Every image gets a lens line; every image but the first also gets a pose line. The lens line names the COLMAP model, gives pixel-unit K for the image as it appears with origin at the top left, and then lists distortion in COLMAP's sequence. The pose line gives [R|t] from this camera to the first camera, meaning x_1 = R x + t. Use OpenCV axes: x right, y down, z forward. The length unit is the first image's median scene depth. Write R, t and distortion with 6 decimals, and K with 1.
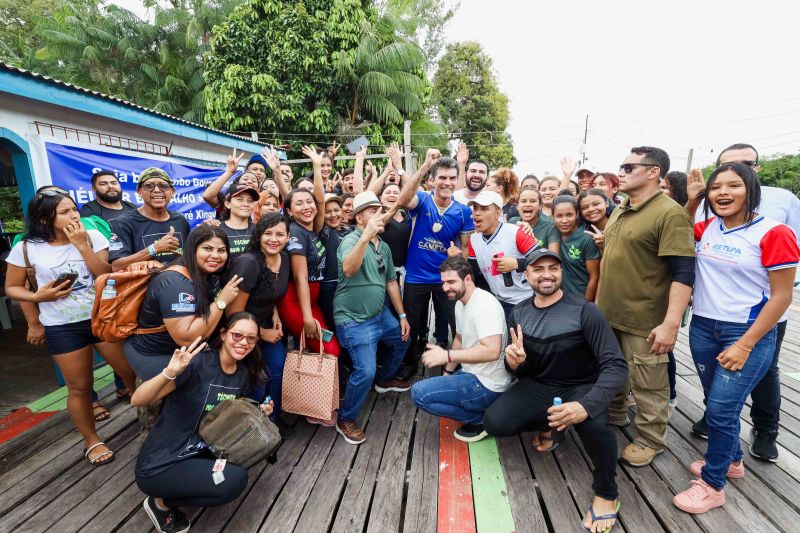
lens RADIAL K [[363.7, 0, 400.0], [0, 363.7, 266.5], [0, 0, 1]] dist [-0.055750, 0.019661]
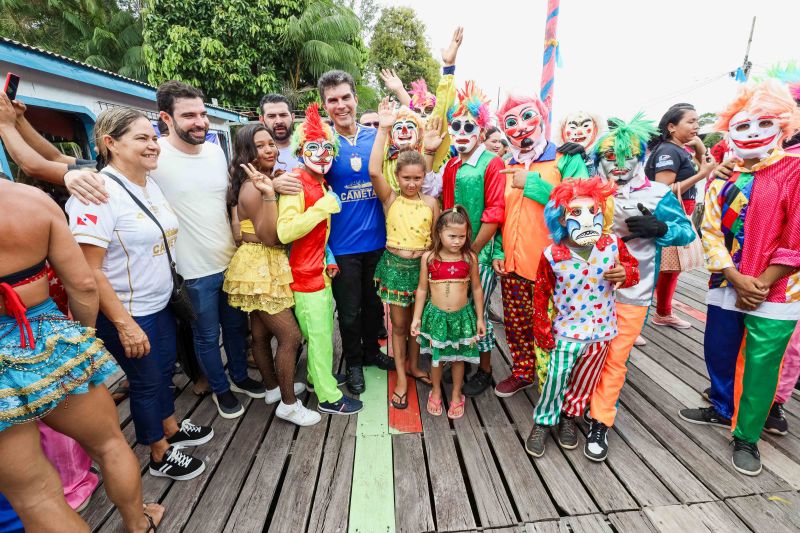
lens RADIAL K [[363.7, 0, 400.0], [0, 363.7, 266.5], [0, 0, 1]] dist [-0.055750, 0.019661]
pose [[0.986401, -0.040391, 0.159317, -0.022266], [0.024268, 0.994501, 0.101881, 0.034346], [-0.162555, -0.096629, 0.981956, -0.166444]]
